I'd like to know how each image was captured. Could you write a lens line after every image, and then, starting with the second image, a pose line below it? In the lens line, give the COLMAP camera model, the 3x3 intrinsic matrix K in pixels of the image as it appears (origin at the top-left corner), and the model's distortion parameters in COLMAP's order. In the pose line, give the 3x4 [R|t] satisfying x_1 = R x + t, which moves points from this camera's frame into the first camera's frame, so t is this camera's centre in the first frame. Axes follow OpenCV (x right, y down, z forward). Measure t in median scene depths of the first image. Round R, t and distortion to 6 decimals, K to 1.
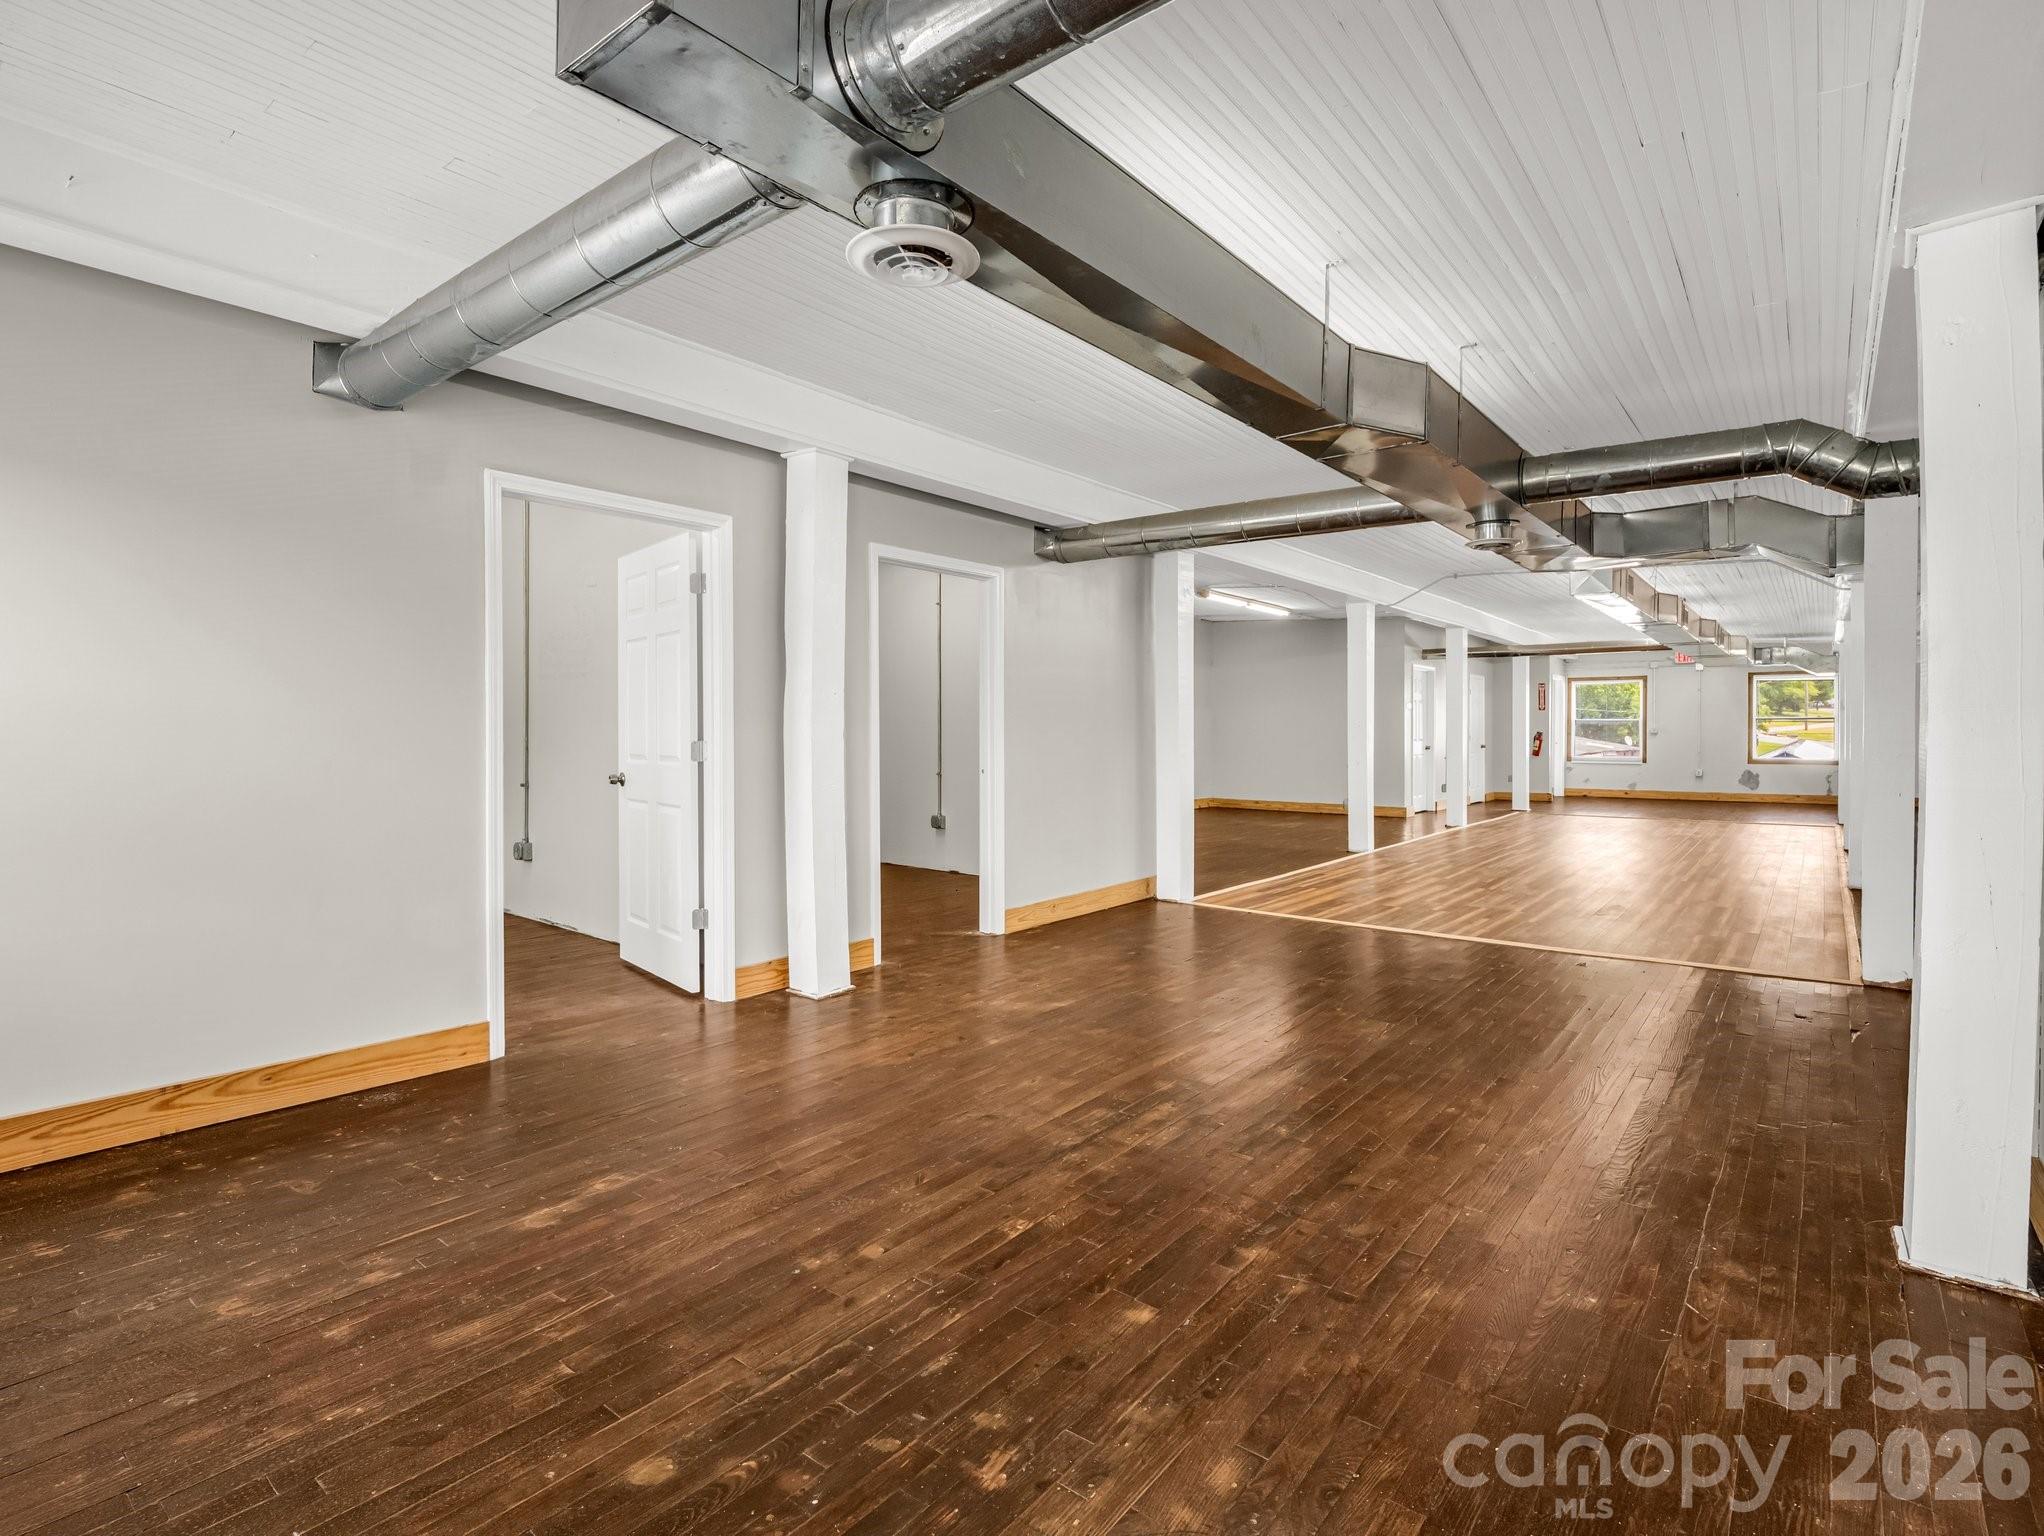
lens RADIAL K [[1009.1, 0, 1023.1], [0, 1009.1, 757.6], [0, 0, 1]] dist [0.005427, -0.000601]
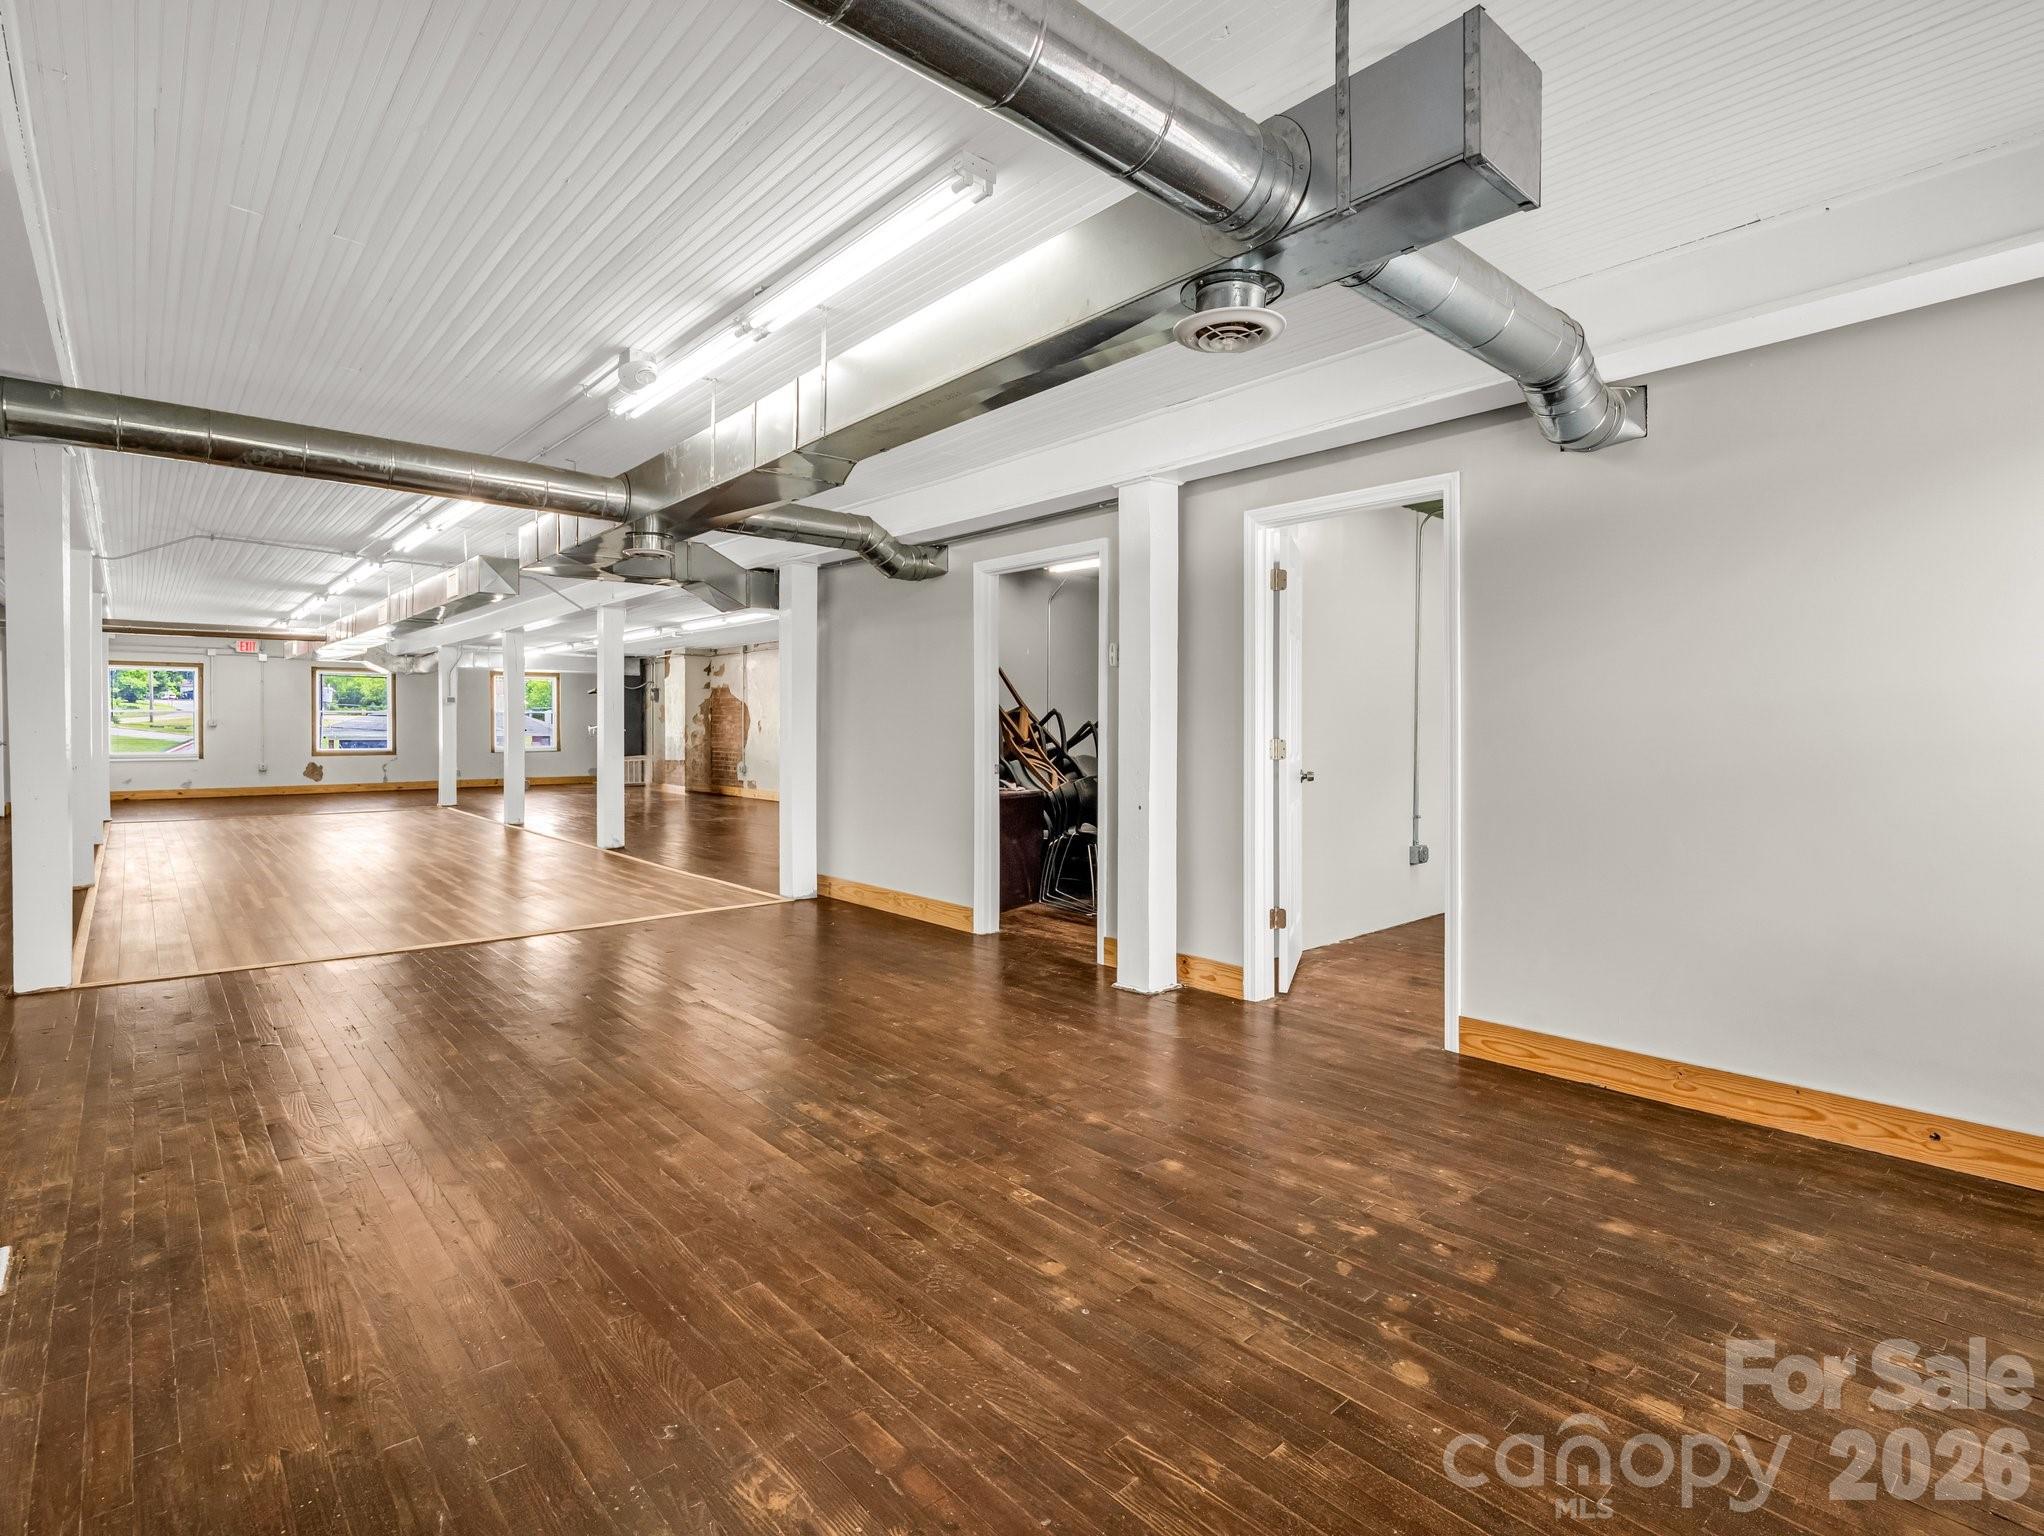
lens RADIAL K [[1009.1, 0, 1007.1], [0, 1009.1, 732.2], [0, 0, 1]] dist [0.005427, -0.000601]
pose [[0.181577, -0.003352, 0.983371, -0.994235], [0.020333, 0.999793, -0.000346, -0.020777], [-0.983166, 0.020058, 0.181608, 0.772327]]
